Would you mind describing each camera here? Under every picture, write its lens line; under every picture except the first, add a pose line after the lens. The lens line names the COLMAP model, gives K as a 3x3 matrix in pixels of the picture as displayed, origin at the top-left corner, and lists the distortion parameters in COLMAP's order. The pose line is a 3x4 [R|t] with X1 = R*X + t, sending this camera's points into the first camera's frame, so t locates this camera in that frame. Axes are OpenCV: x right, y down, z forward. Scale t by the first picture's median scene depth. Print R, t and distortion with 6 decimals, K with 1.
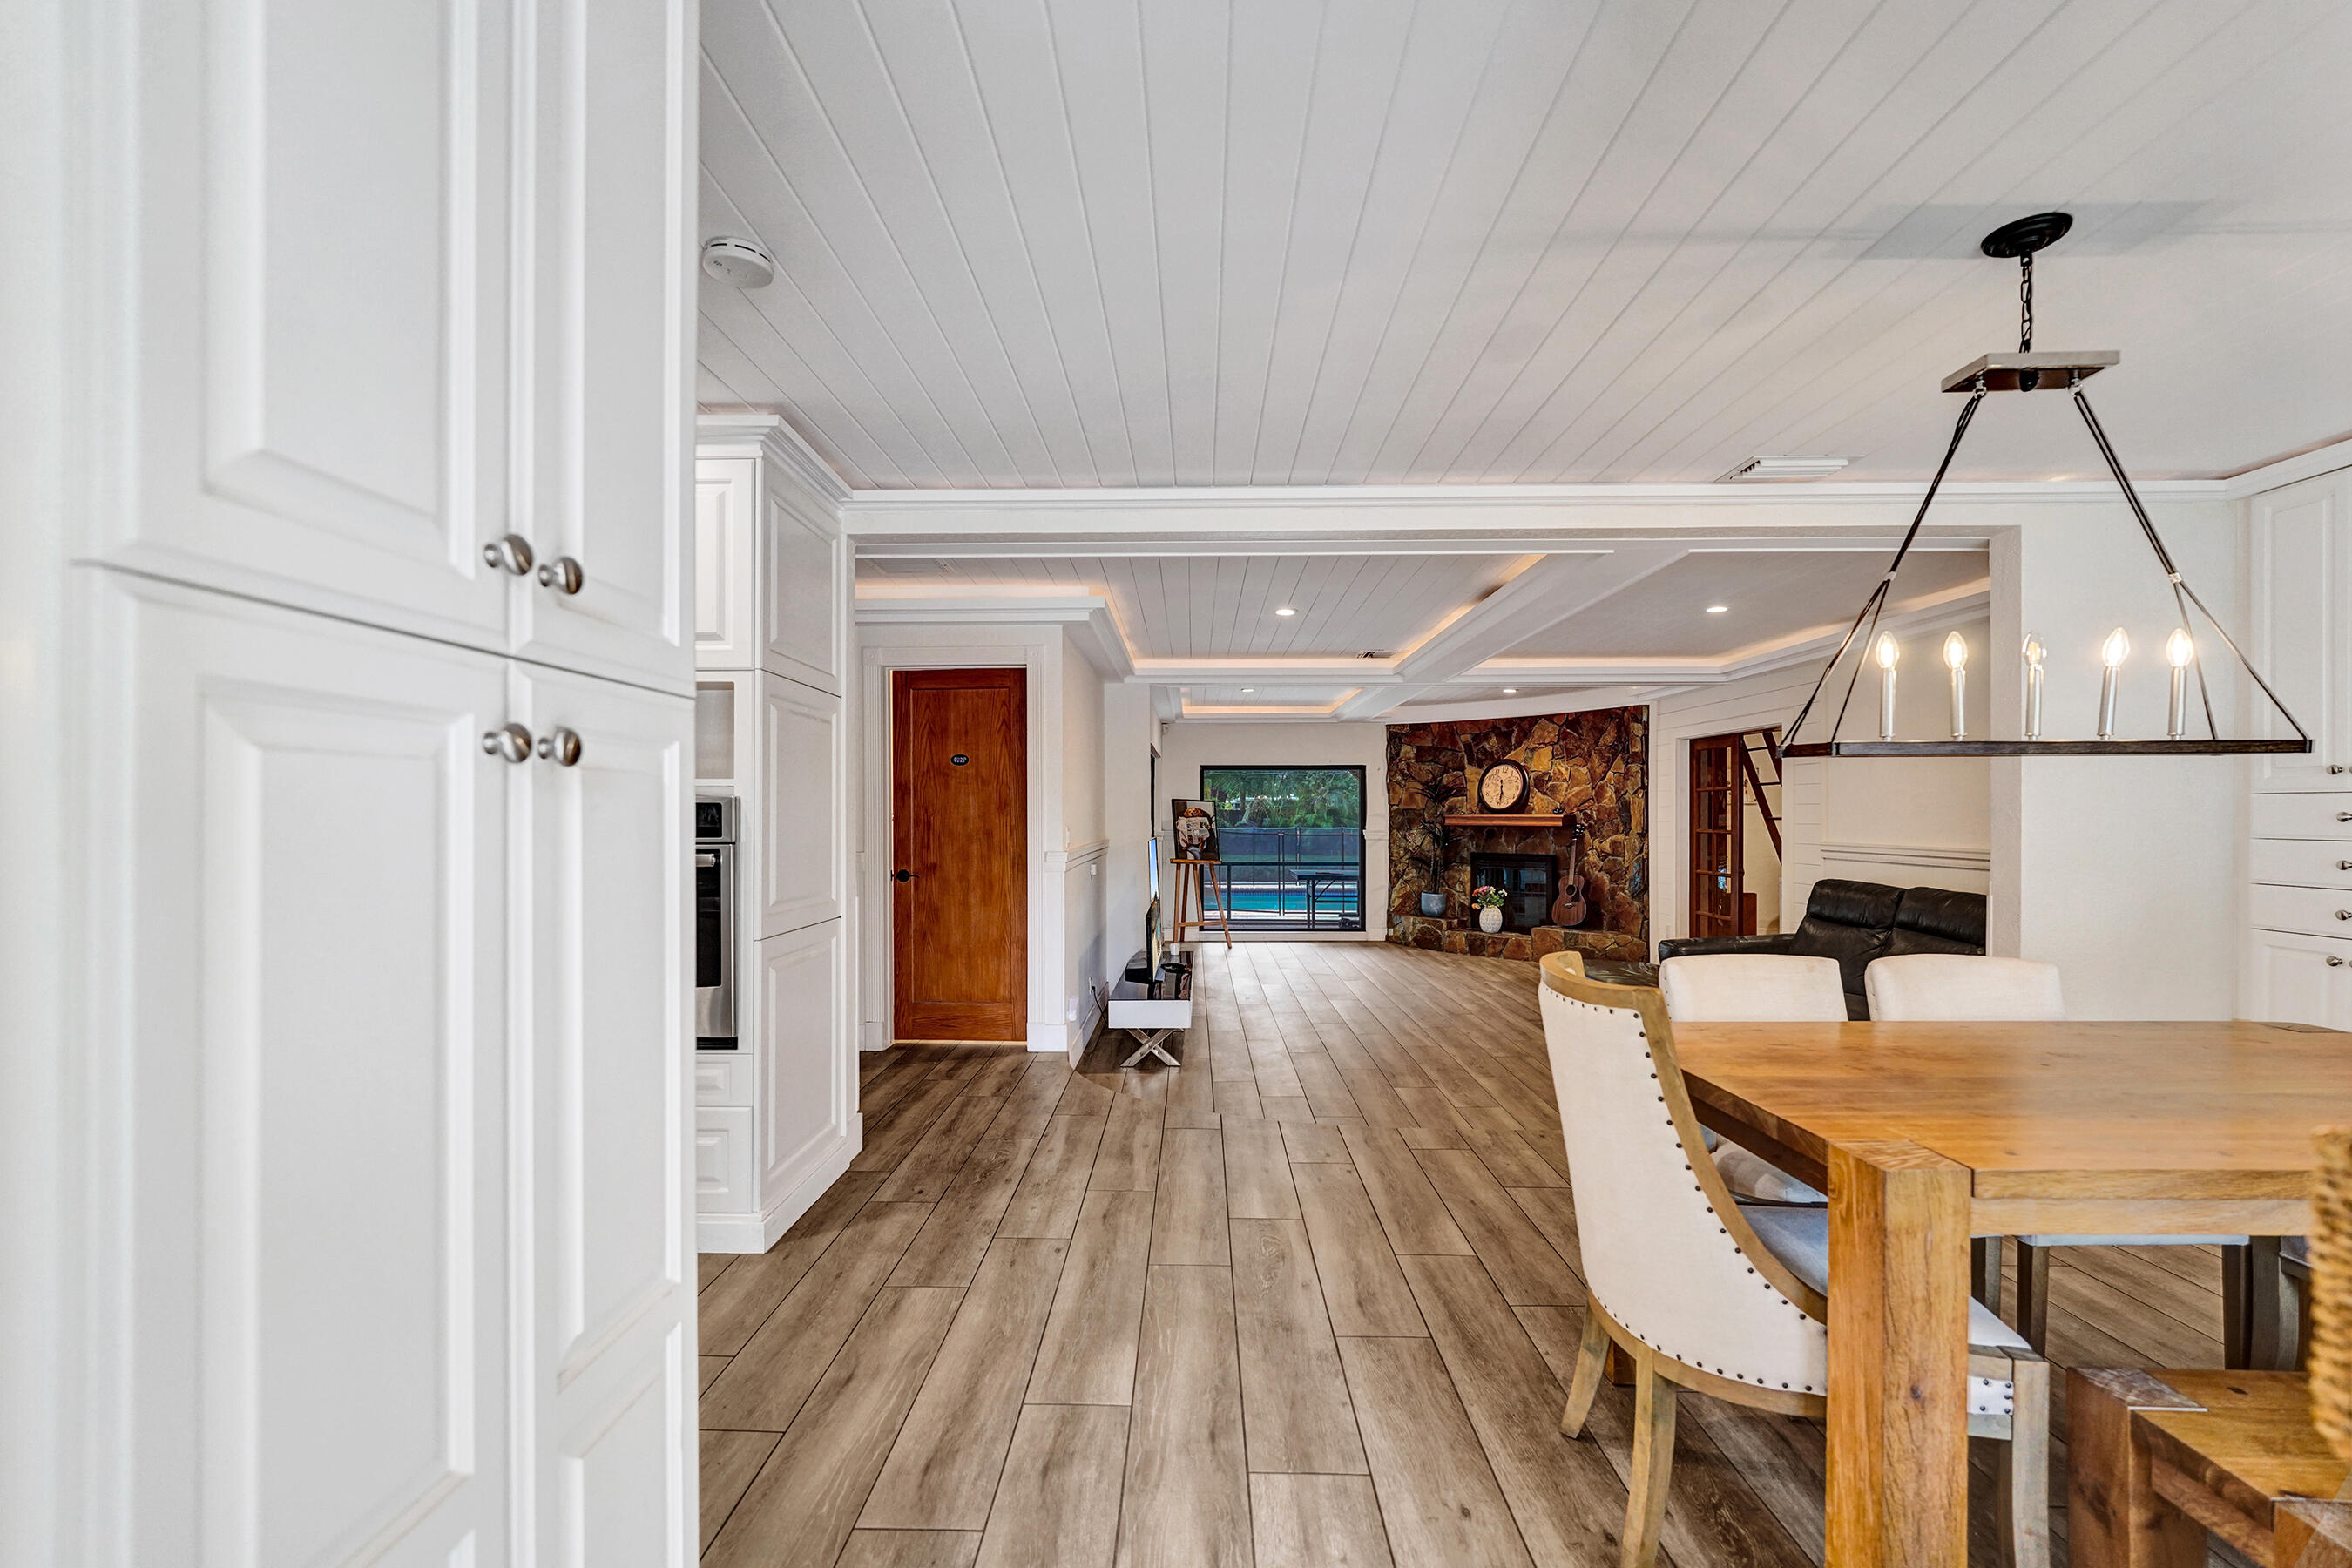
lens RADIAL K [[983.5, 0, 1143.1], [0, 983.5, 825.6], [0, 0, 1]] dist [-0.023863, 0.001841]
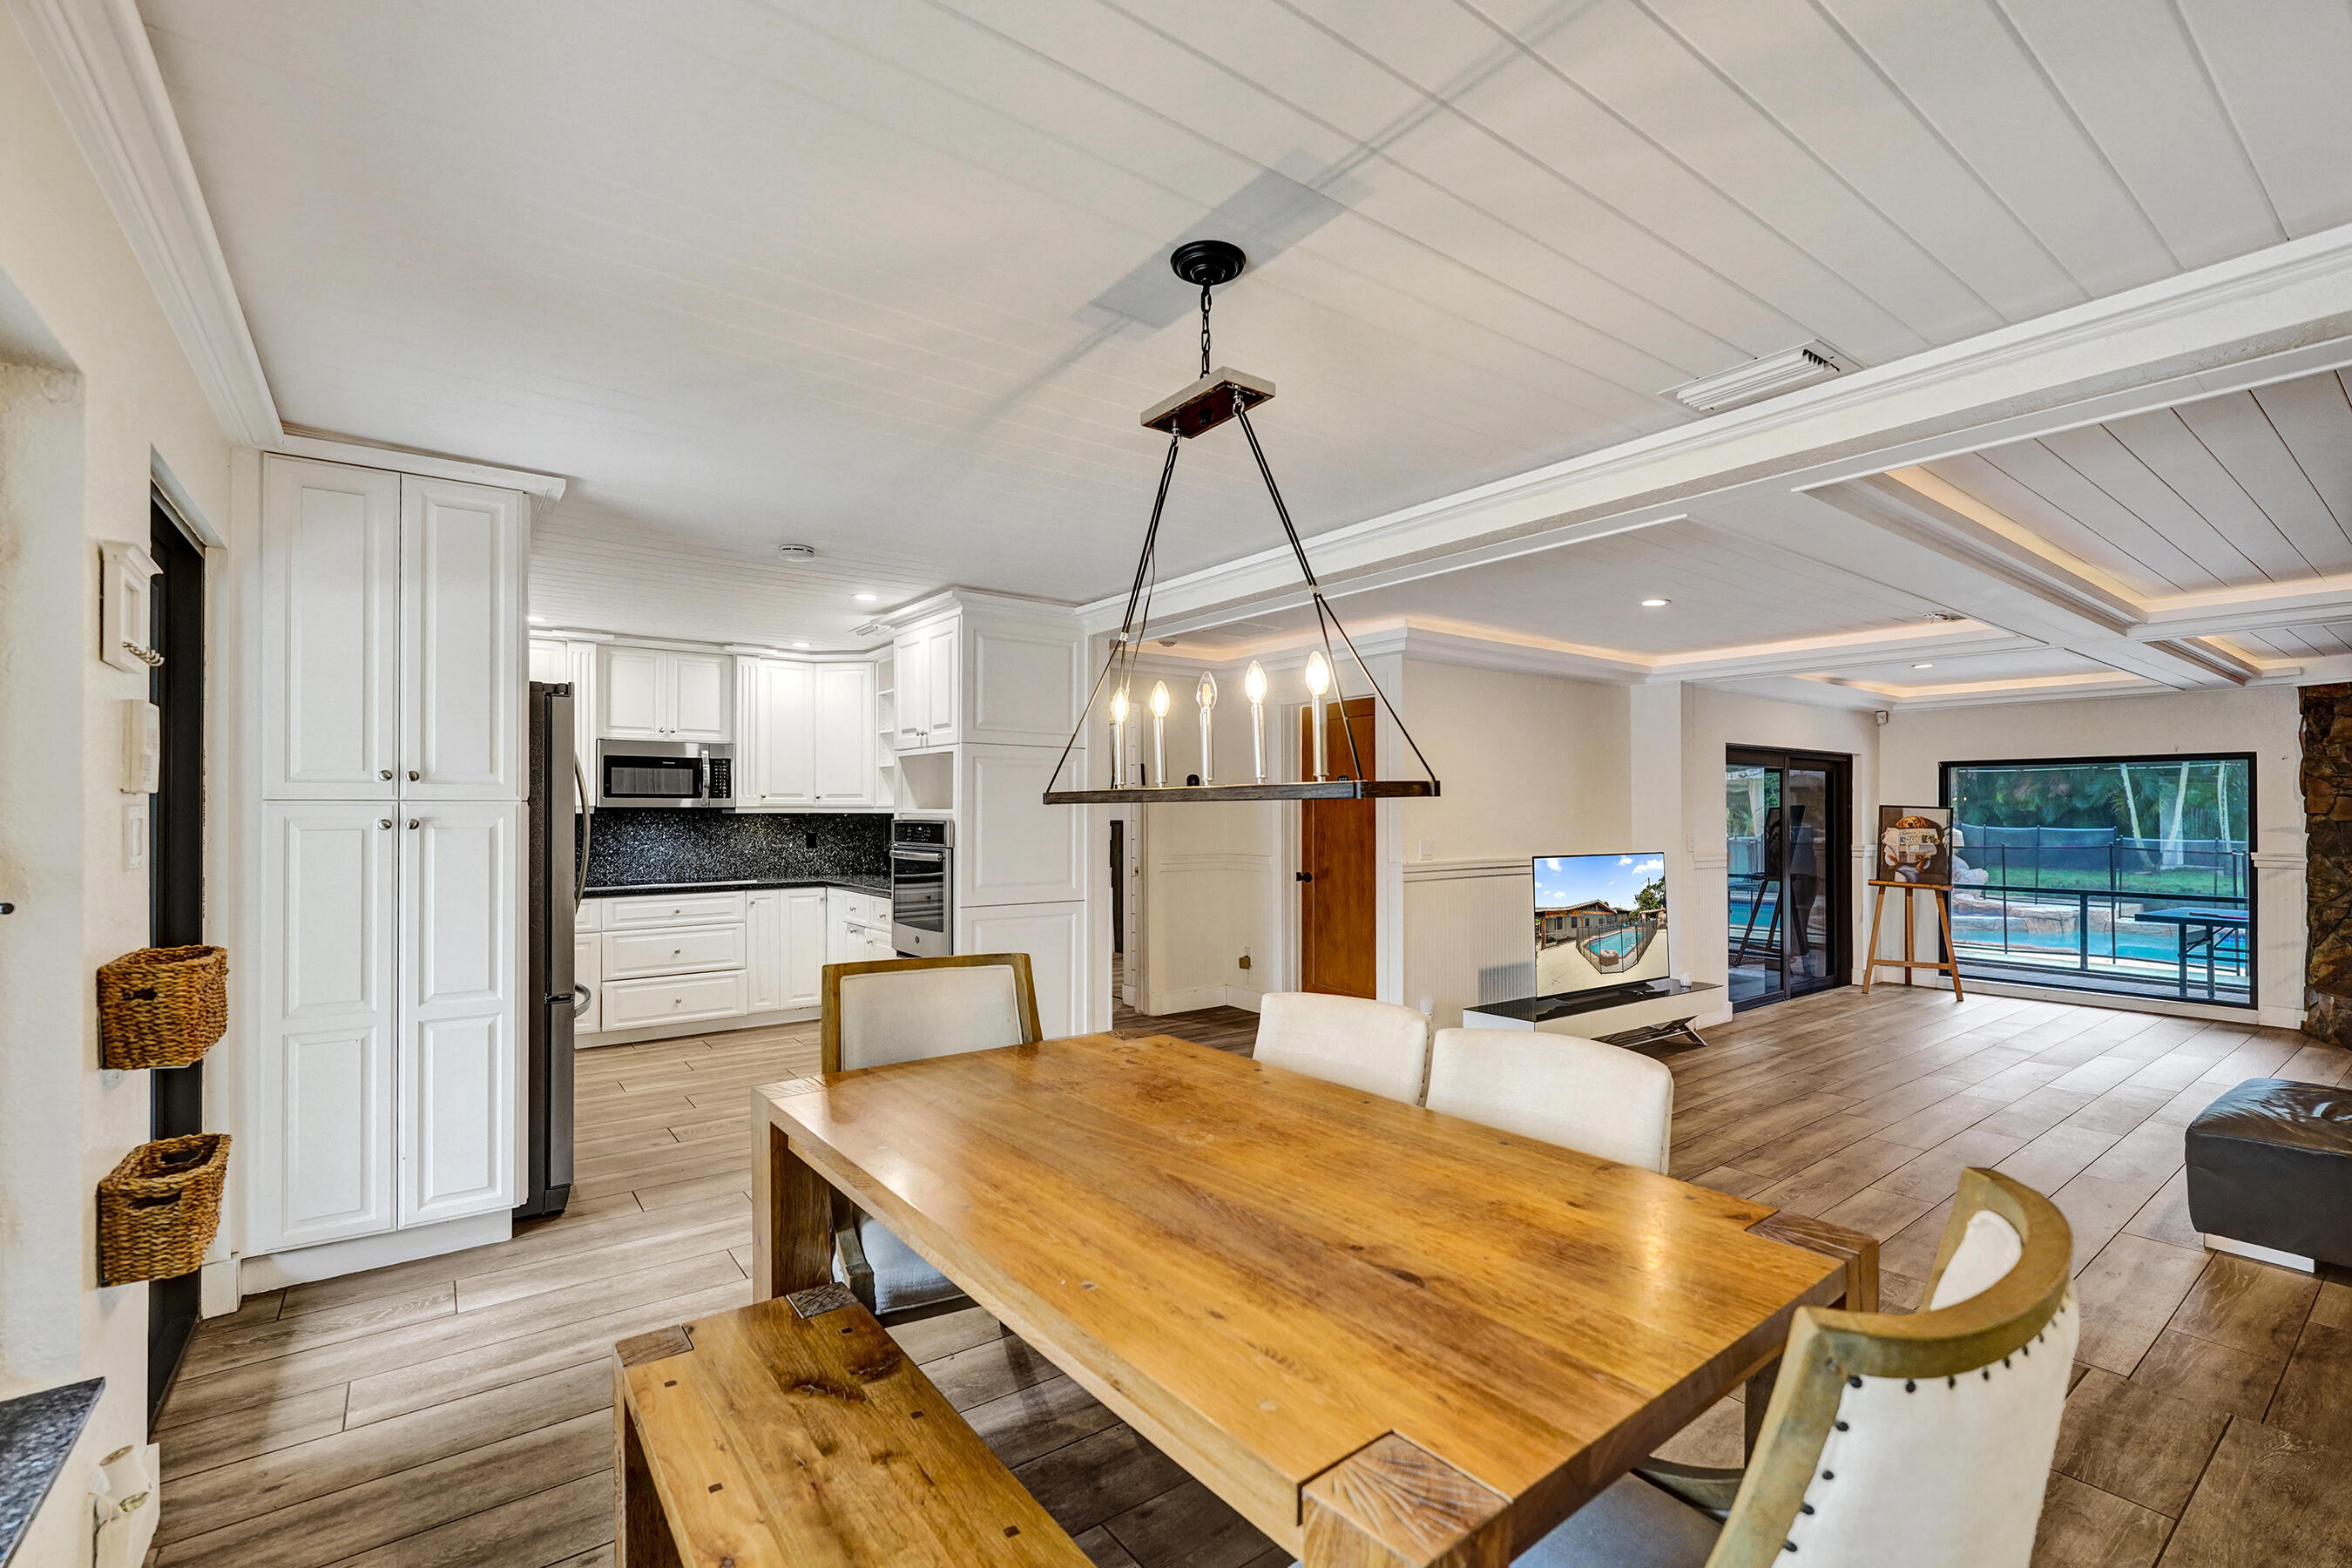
lens RADIAL K [[983.5, 0, 1166.6], [0, 983.5, 803.3], [0, 0, 1]] dist [-0.023863, 0.001841]
pose [[0.626846, -0.005185, -0.779126, 0.512377], [-0.012733, 0.999776, -0.016897, -0.014734], [0.779039, 0.020512, 0.626640, 0.100448]]
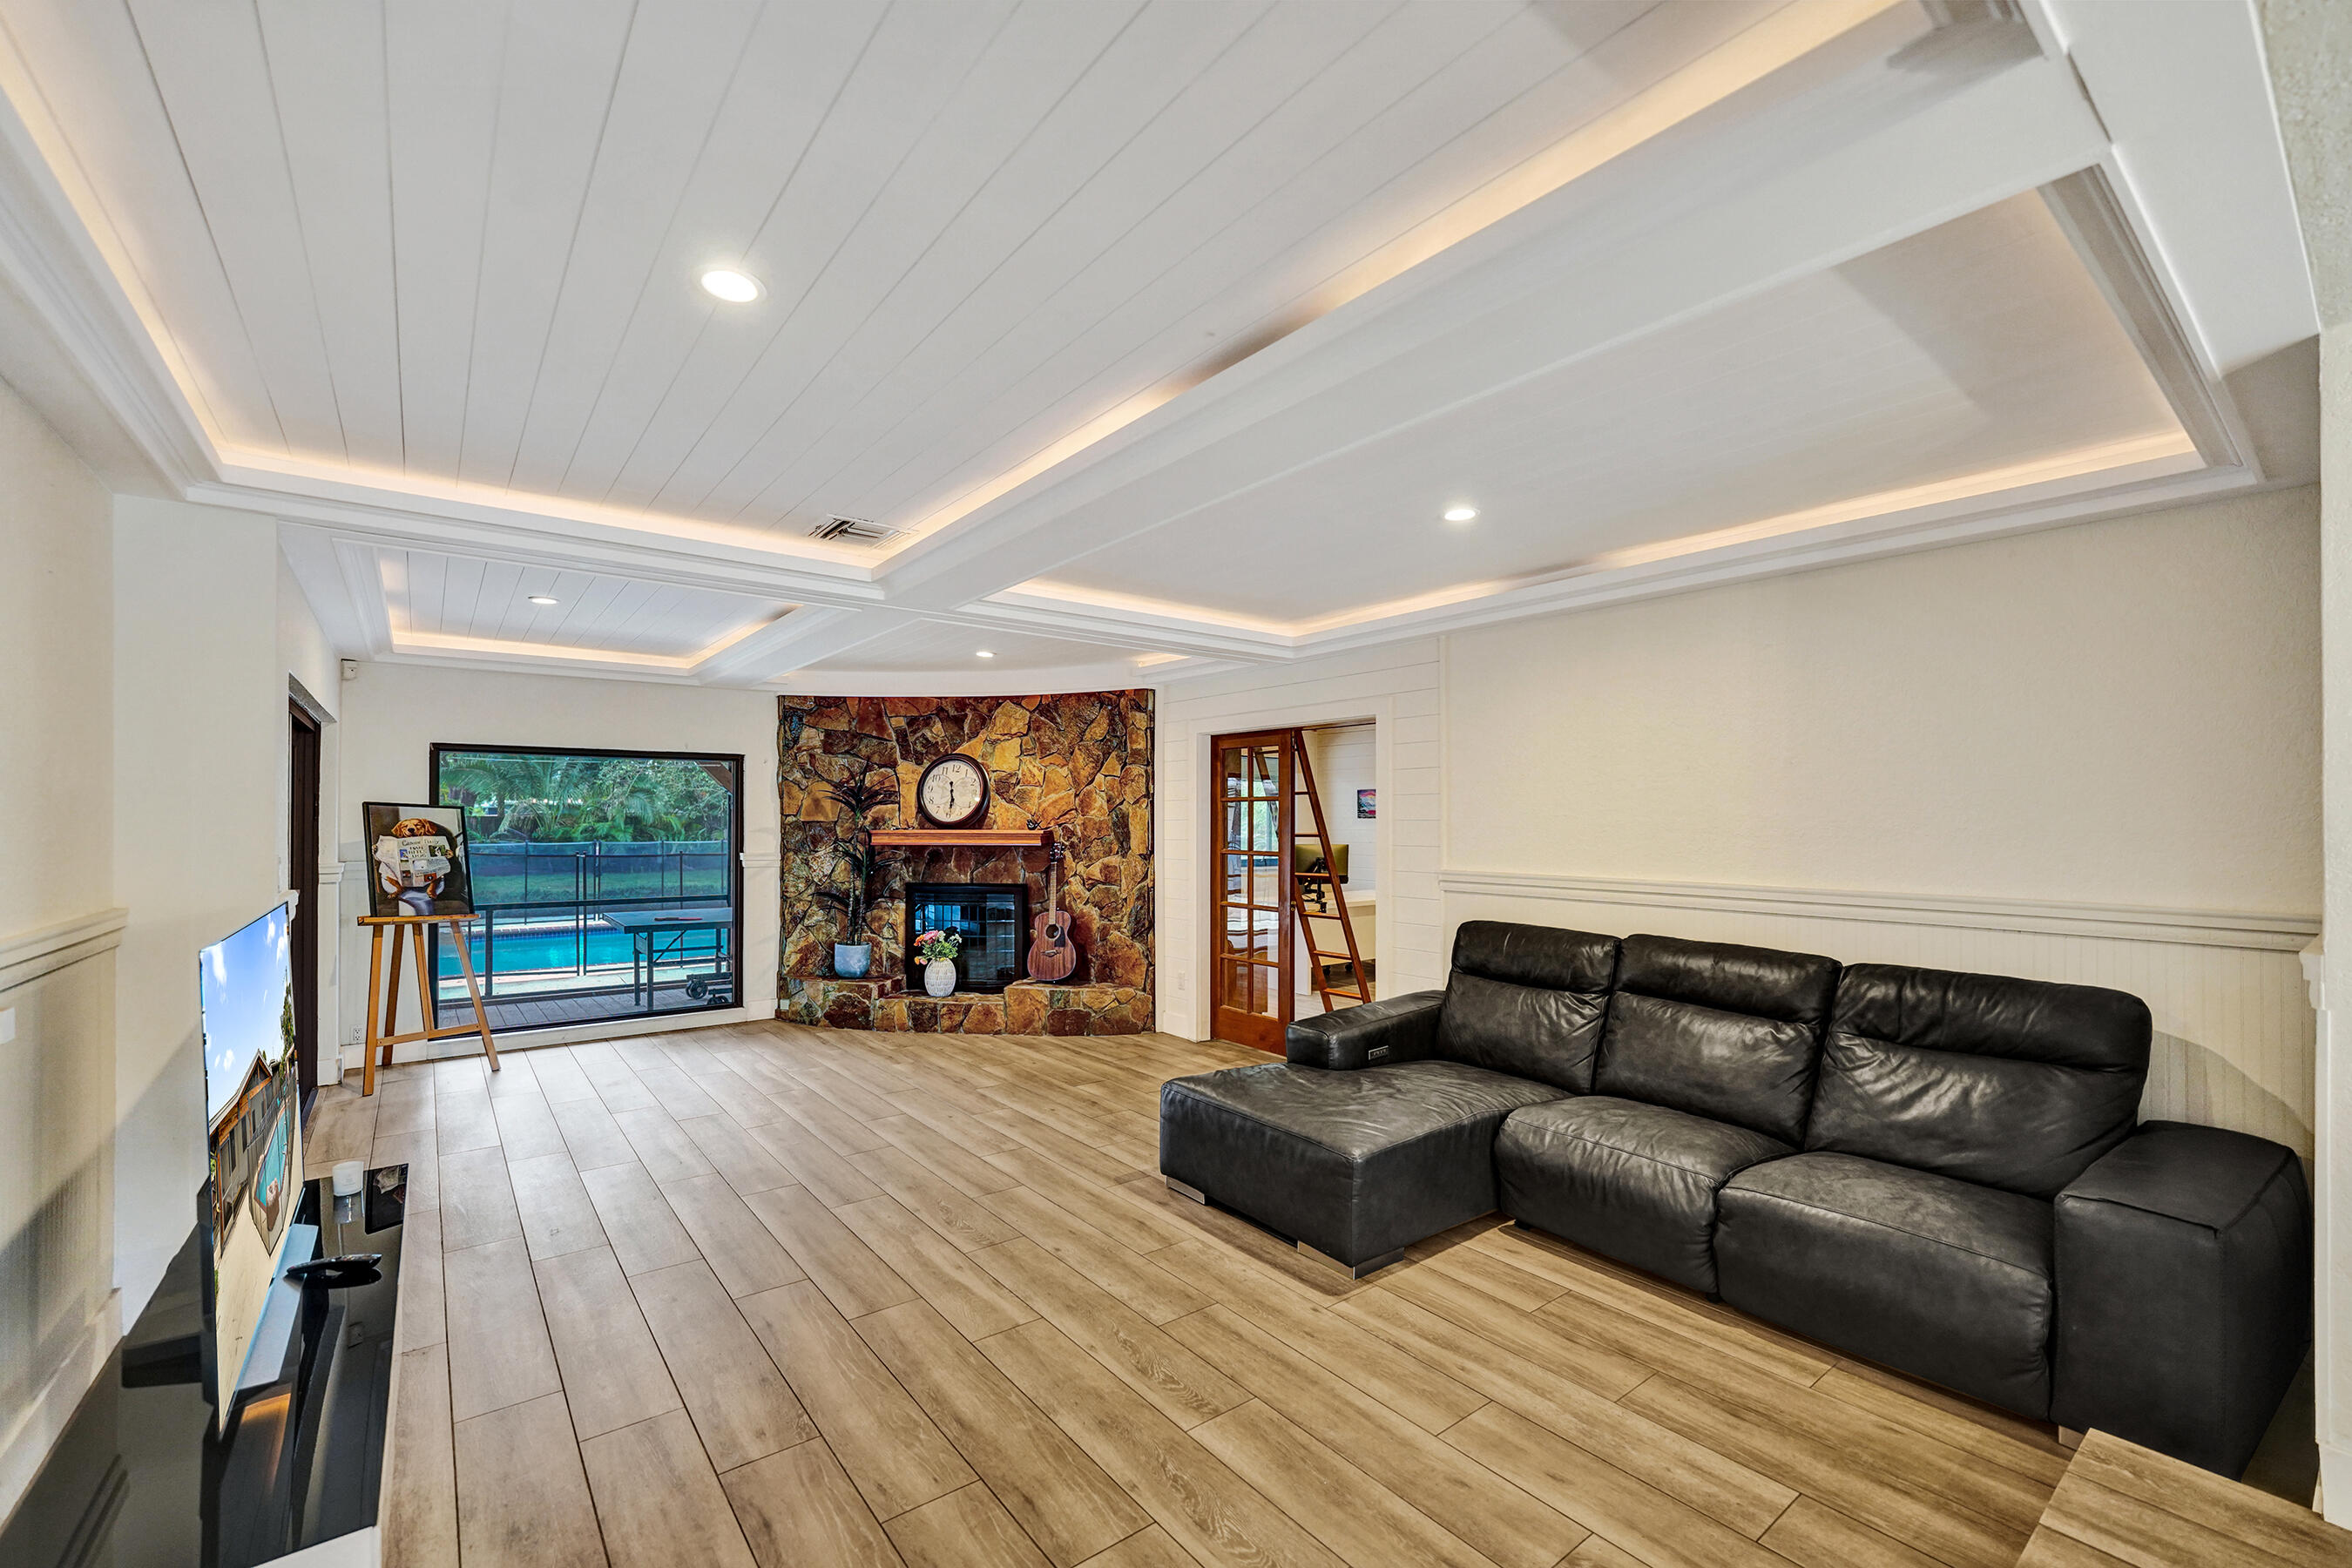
lens RADIAL K [[983.5, 0, 1198.6], [0, 983.5, 815.2], [0, 0, 1]] dist [-0.023863, 0.001841]
pose [[0.748326, 0.004759, 0.663314, 0.037902], [0.007029, 0.999861, -0.015102, -0.016769], [-0.663294, 0.015964, 0.748189, 0.579060]]
